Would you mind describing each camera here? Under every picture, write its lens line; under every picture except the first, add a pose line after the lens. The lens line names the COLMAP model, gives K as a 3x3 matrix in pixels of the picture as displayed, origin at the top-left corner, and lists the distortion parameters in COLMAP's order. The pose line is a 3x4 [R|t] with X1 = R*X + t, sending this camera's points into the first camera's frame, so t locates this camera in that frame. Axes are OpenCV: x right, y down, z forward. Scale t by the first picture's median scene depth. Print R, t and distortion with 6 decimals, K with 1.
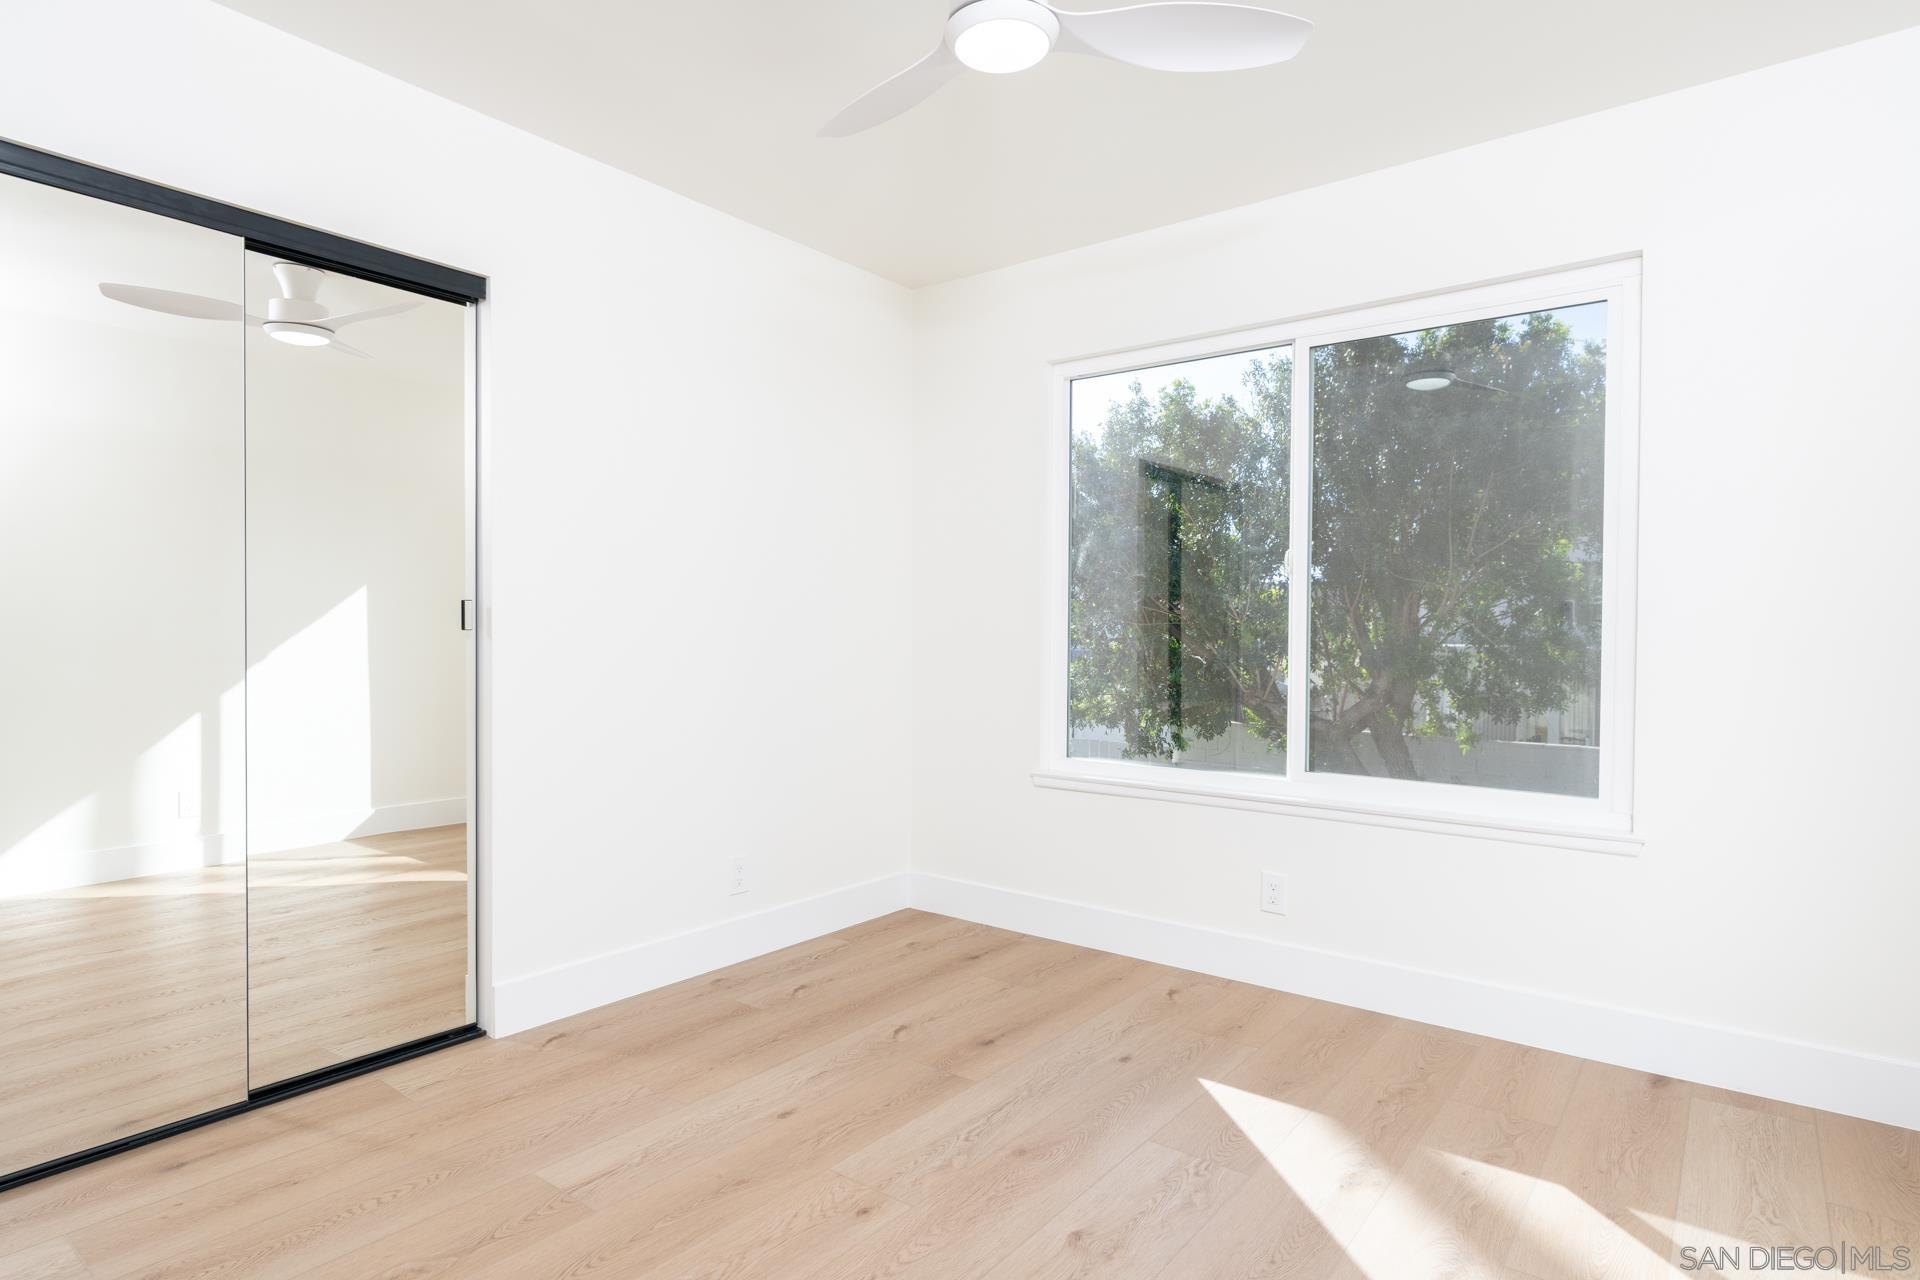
lens RADIAL K [[1053.6, 0, 961.6], [0, 1053.6, 639.6], [0, 0, 1]] dist [-0.035519, -0.000410]
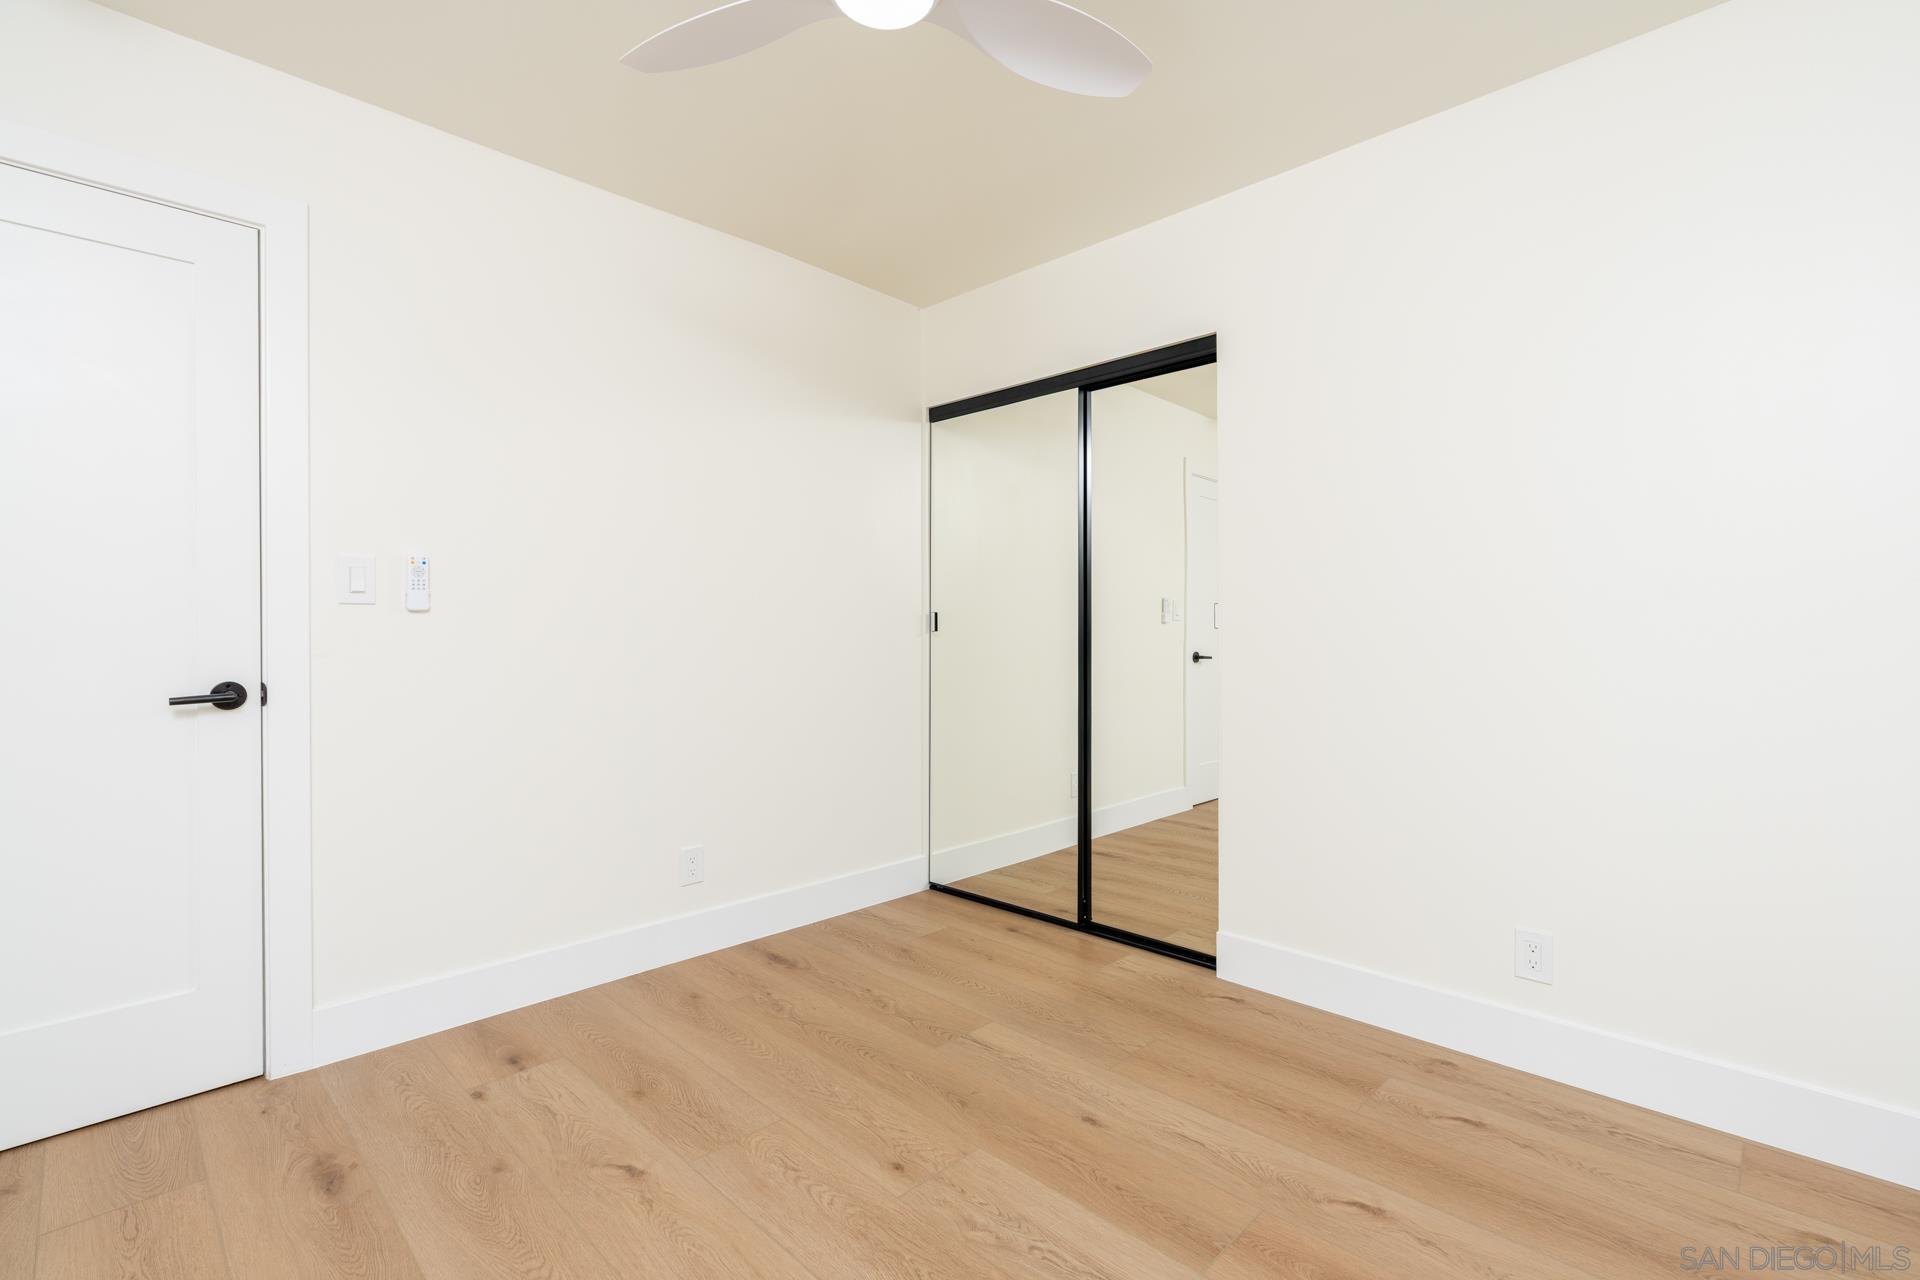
lens RADIAL K [[869.0, 0, 962.7], [0, 869.0, 628.3], [0, 0, 1]] dist [0.003258, -0.000267]
pose [[-0.132084, -0.003748, -0.991231, 0.627951], [-0.006536, 0.999974, -0.002910, -0.005376], [0.991217, 0.006094, -0.132106, 0.937097]]
